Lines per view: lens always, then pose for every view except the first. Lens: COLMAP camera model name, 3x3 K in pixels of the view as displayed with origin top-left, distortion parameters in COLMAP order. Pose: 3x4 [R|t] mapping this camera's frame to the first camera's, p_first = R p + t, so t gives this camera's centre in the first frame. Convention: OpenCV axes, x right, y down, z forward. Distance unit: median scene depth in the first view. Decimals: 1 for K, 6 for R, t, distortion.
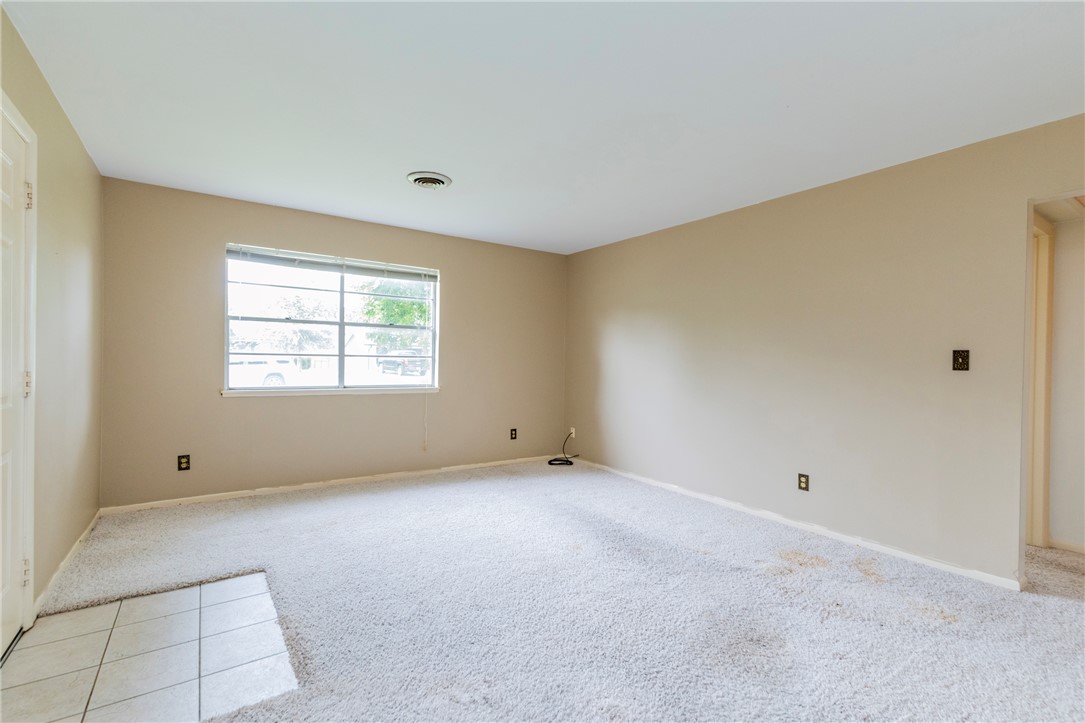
lens RADIAL K [[495.3, 0, 544.8], [0, 495.3, 358.7], [0, 0, 1]] dist [0.002339, -0.000334]
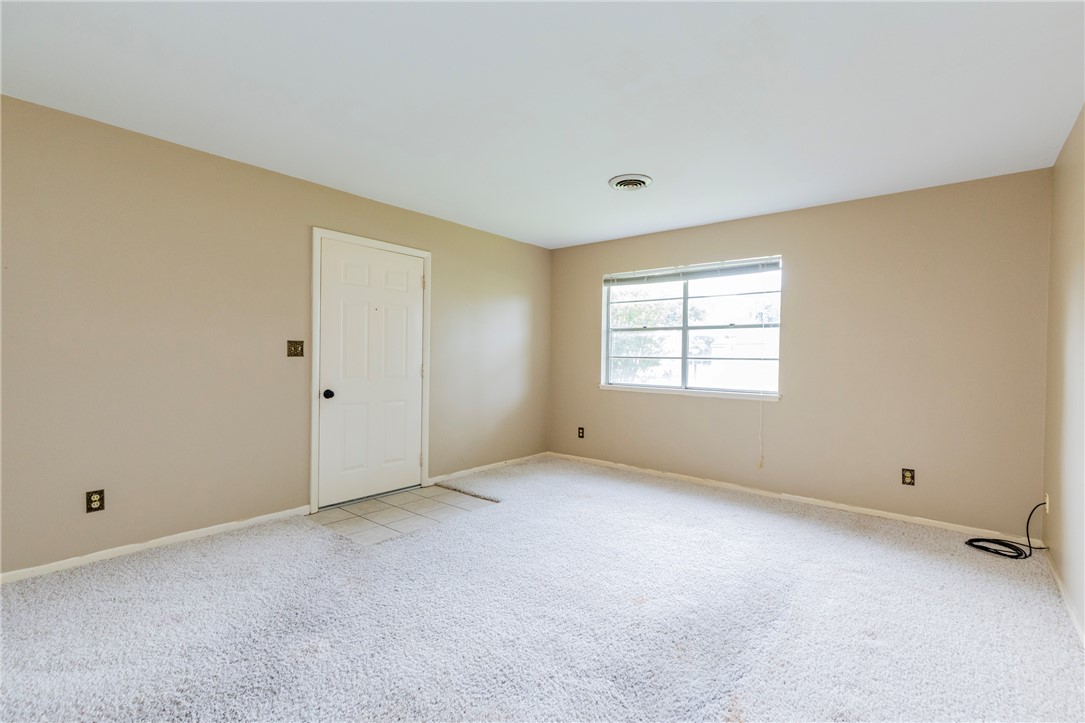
lens RADIAL K [[485.2, 0, 542.5], [0, 485.2, 361.5], [0, 0, 1]] dist [0.026839, -0.000072]
pose [[0.269548, -0.003442, -0.962981, 0.542201], [-0.005612, 0.999971, -0.005145, 0.008254], [0.962971, 0.006791, 0.269521, 0.455335]]
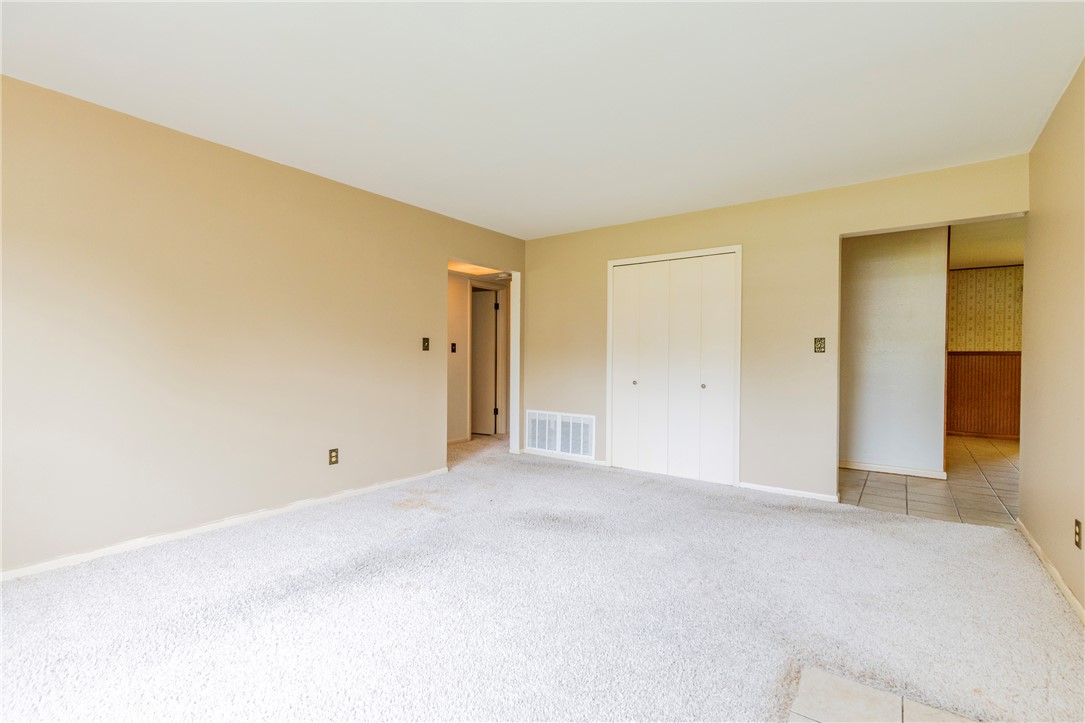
lens RADIAL K [[495.3, 0, 544.8], [0, 495.3, 358.7], [0, 0, 1]] dist [0.002339, -0.000334]
pose [[-0.326146, -0.021041, 0.945085, -0.501650], [-0.011977, 0.999764, 0.018125, 0.010182], [-0.945244, -0.005408, -0.326321, 0.729999]]
